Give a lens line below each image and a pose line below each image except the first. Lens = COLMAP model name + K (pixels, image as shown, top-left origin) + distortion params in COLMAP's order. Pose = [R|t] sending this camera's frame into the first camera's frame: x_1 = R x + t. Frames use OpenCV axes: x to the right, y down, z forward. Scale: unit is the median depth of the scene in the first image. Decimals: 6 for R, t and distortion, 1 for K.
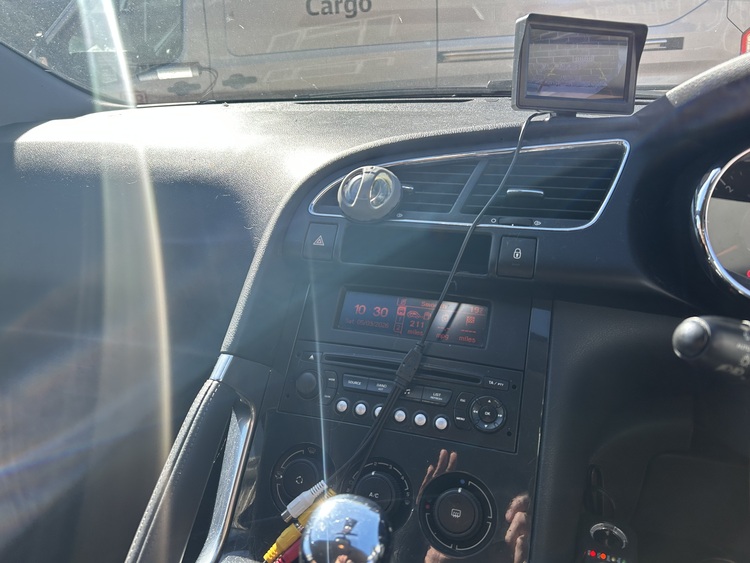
lens RADIAL K [[569.4, 0, 372.2], [0, 569.4, 284.8], [0, 0, 1]] dist [-0.029995, -0.000942]
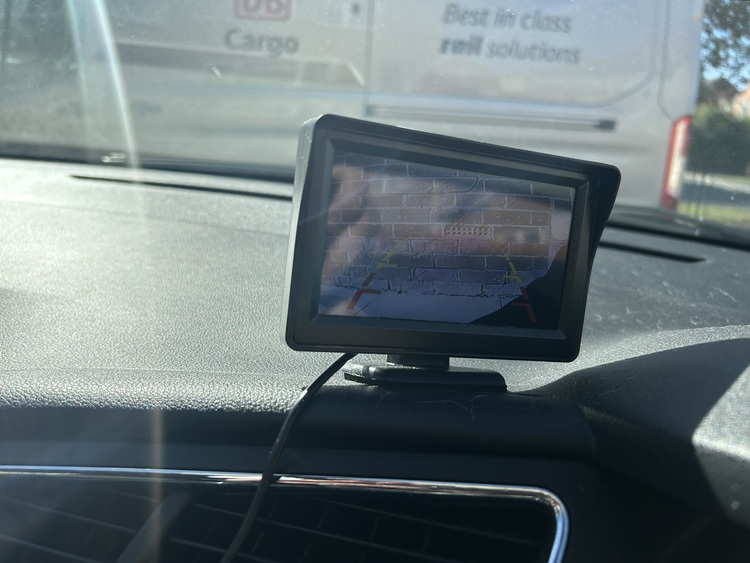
lens RADIAL K [[569.4, 0, 372.2], [0, 569.4, 284.8], [0, 0, 1]] dist [-0.029995, -0.000942]
pose [[0.988816, 0.077903, 0.127178, 0.257724], [-0.069583, 0.995214, -0.068602, -0.331100], [-0.131914, 0.058986, 0.989505, 0.607240]]
